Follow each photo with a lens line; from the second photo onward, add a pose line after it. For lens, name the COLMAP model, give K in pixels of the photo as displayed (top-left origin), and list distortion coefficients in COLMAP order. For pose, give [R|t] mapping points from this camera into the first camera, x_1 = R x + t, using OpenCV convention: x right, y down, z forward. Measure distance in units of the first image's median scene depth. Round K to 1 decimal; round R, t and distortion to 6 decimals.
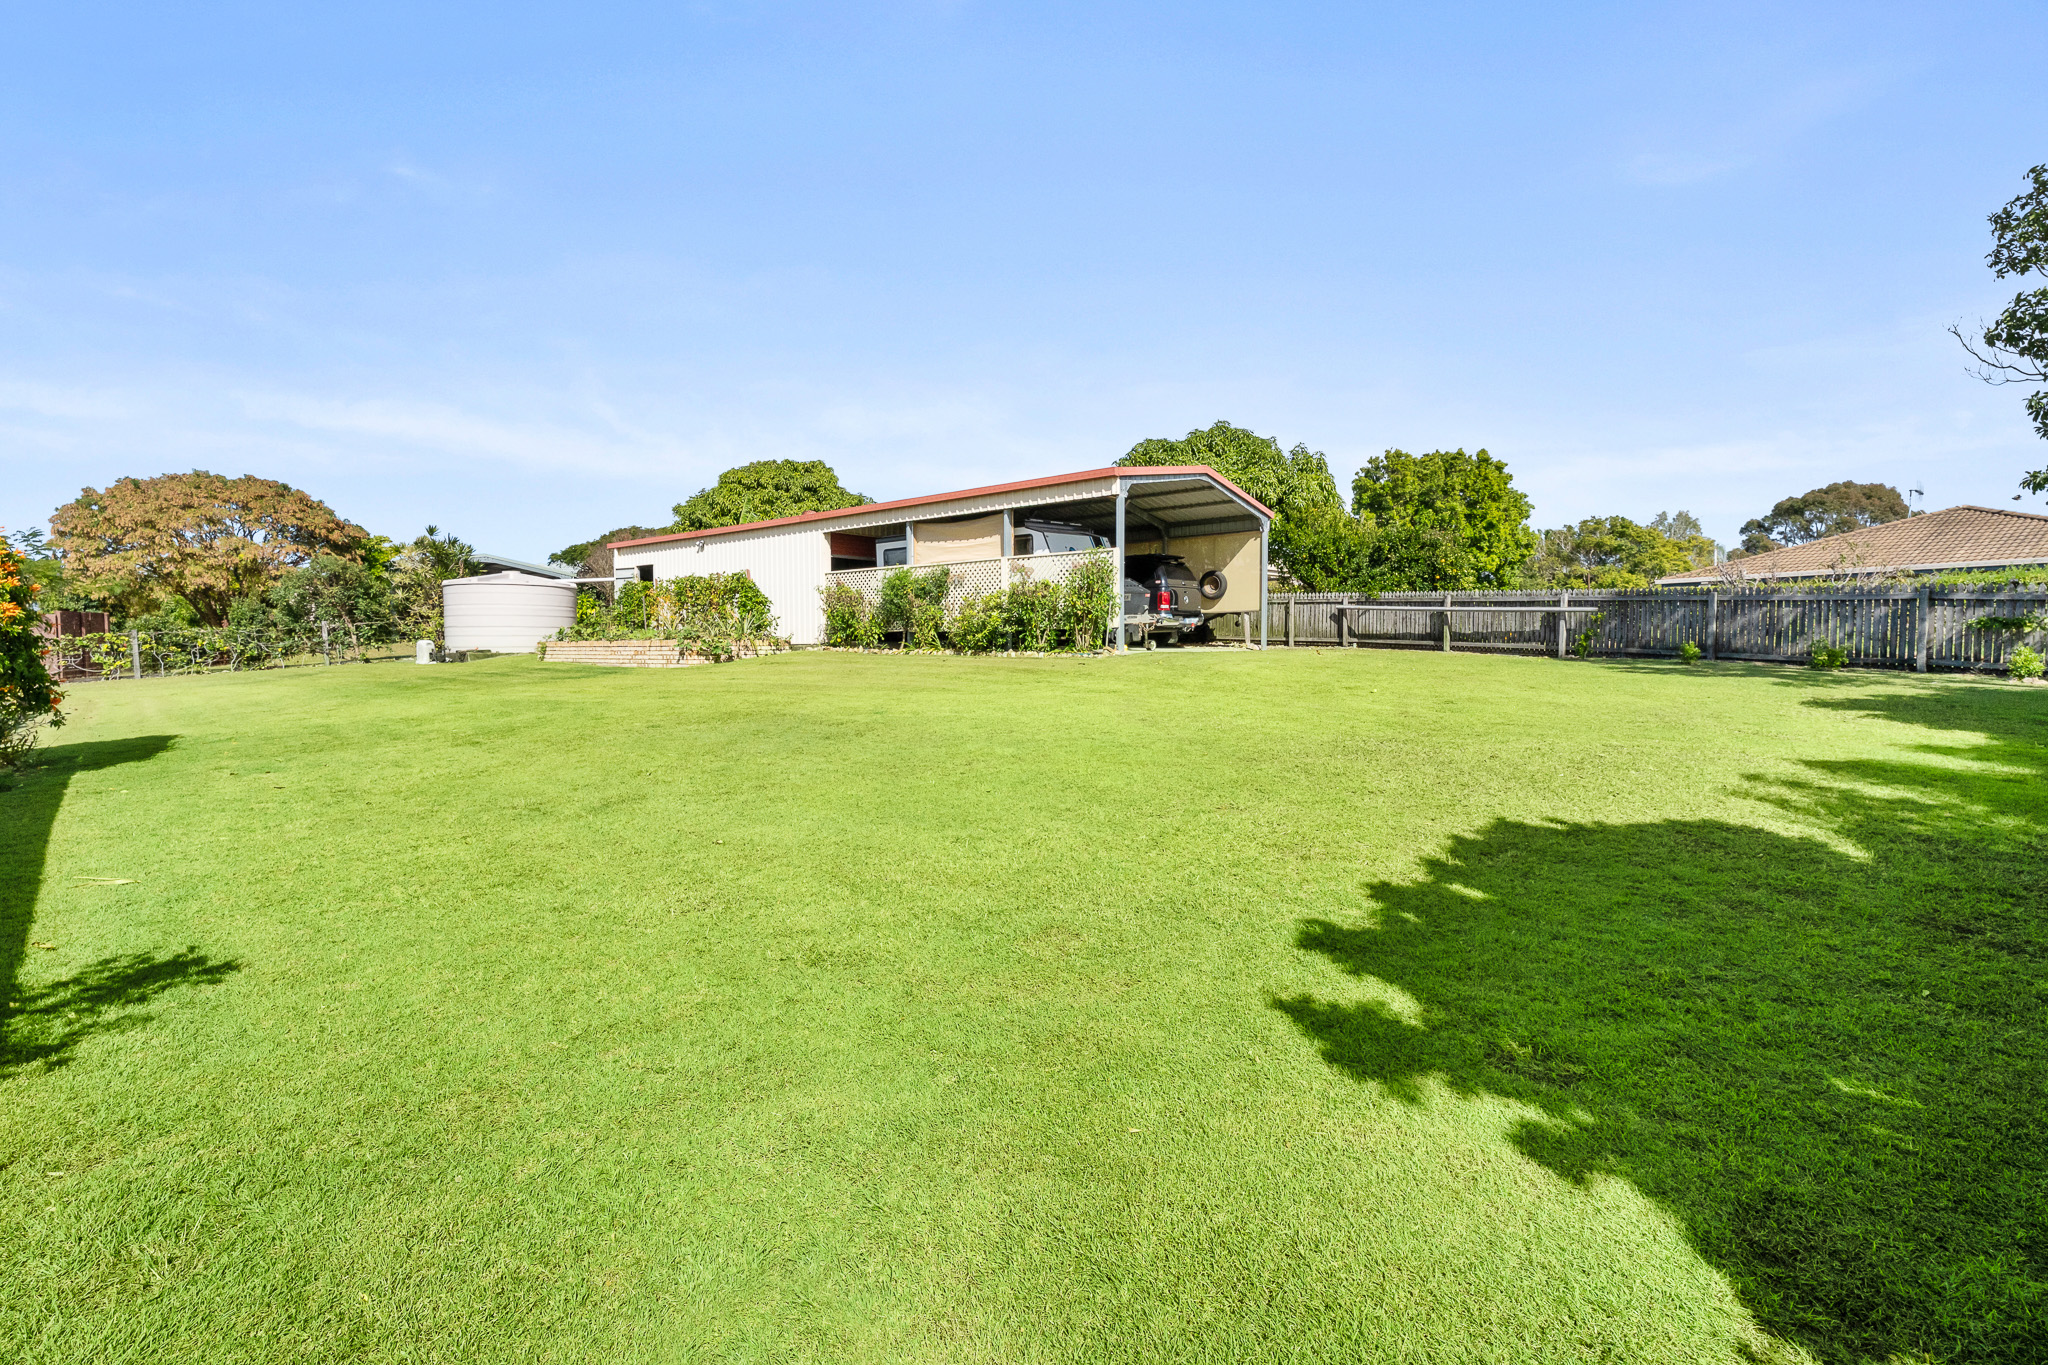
lens RADIAL K [[896.0, 0, 1021.7], [0, 896.0, 677.3], [0, 0, 1]] dist [-0.001495, -0.004297]
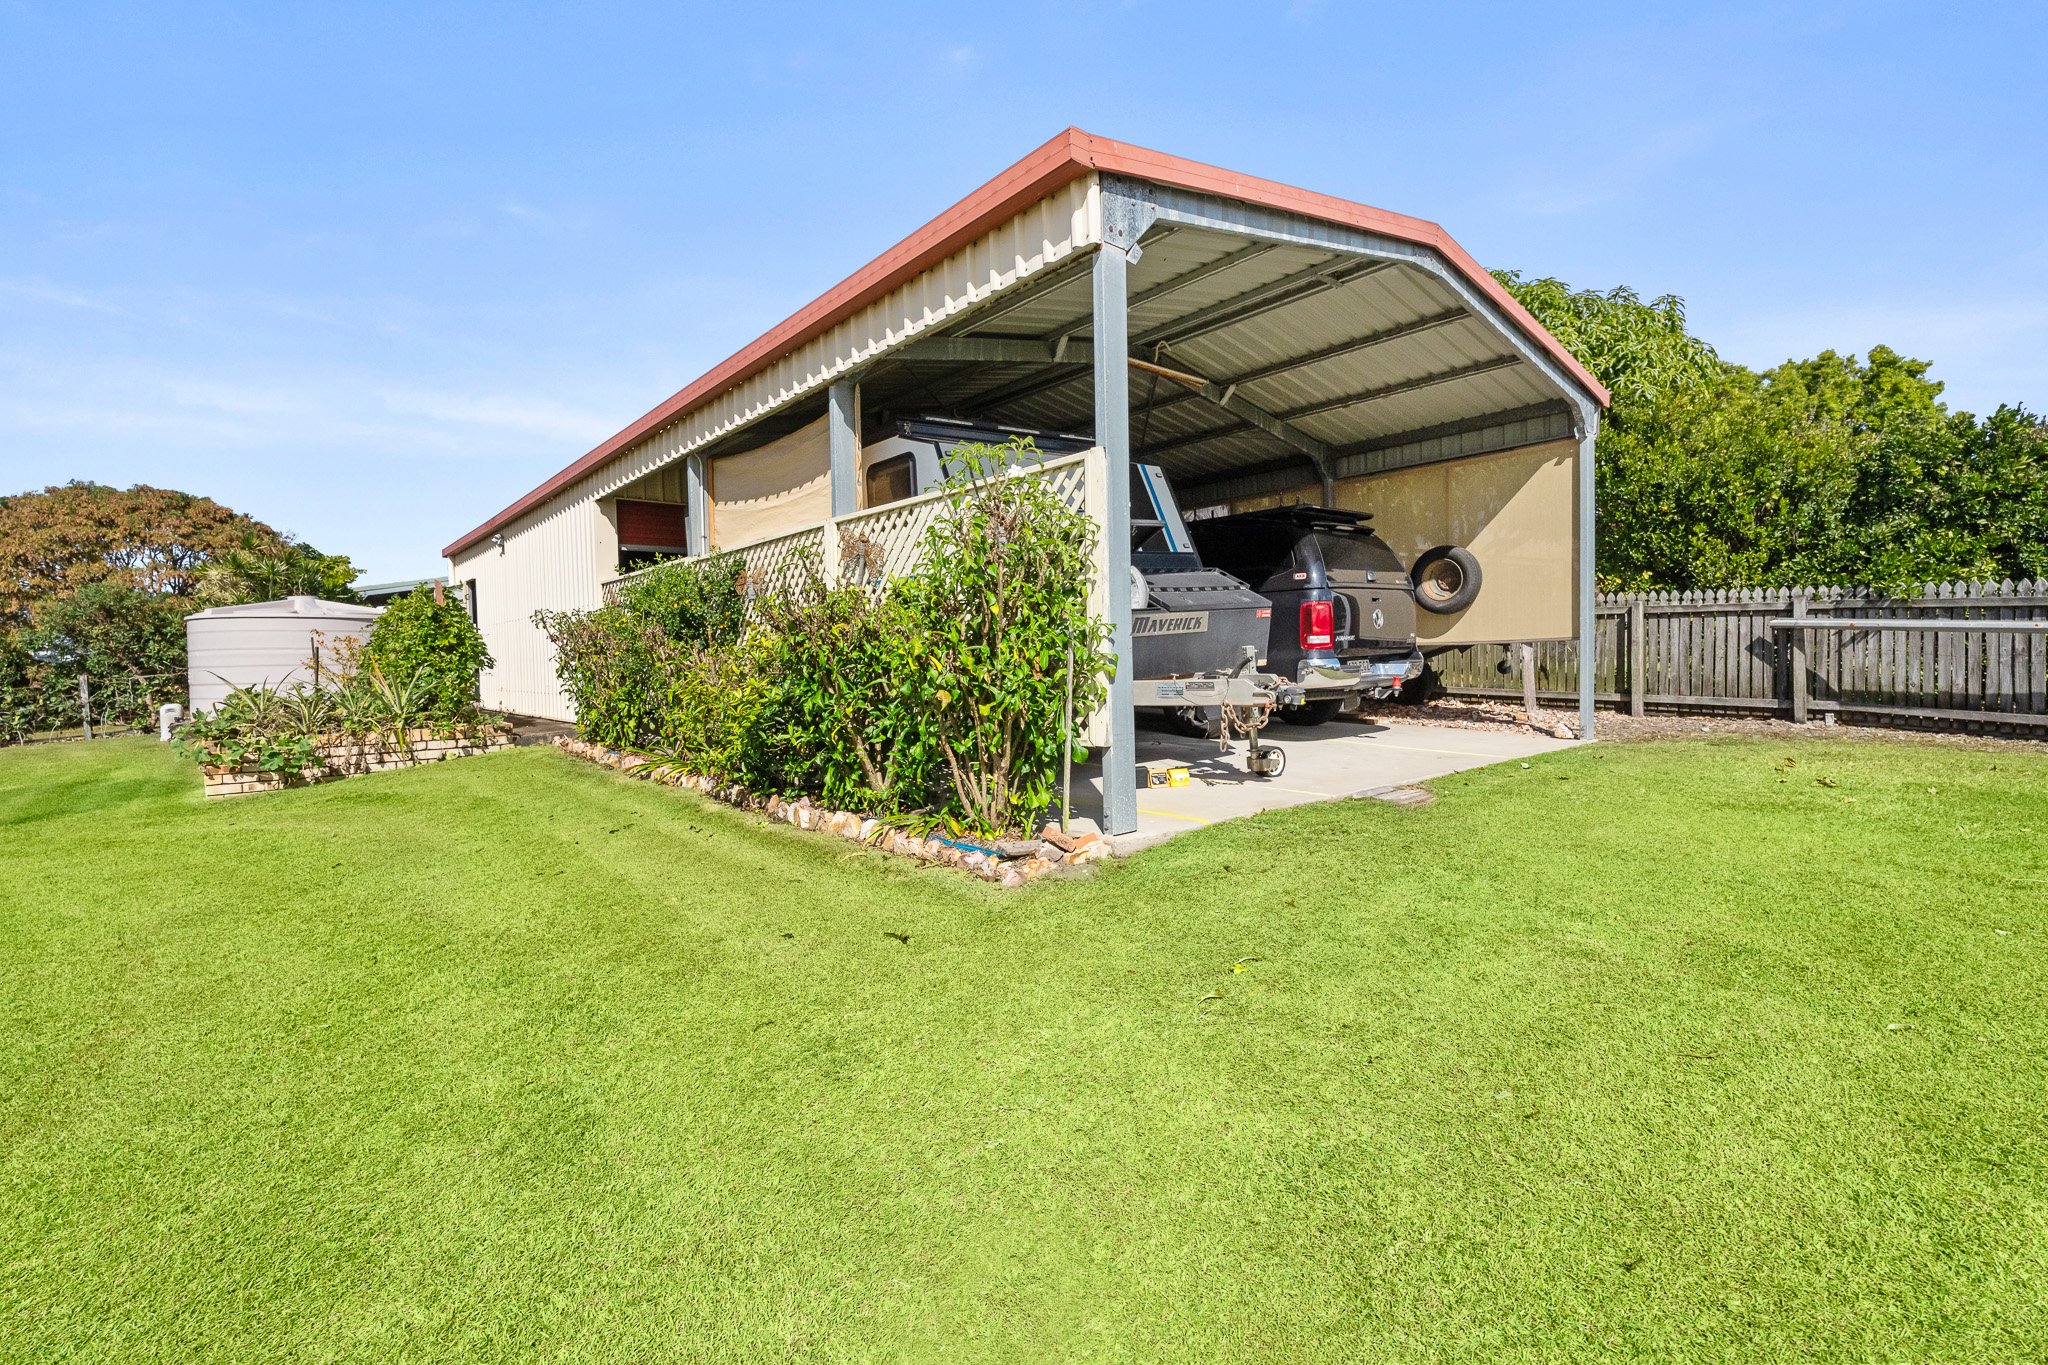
lens RADIAL K [[896.0, 0, 1027.8], [0, 896.0, 674.2], [0, 0, 1]] dist [-0.001495, -0.004297]
pose [[0.981183, -0.014405, -0.192544, 0.101133], [0.012666, 0.999867, -0.010259, -0.056418], [0.192666, 0.007627, 0.981235, 0.547442]]
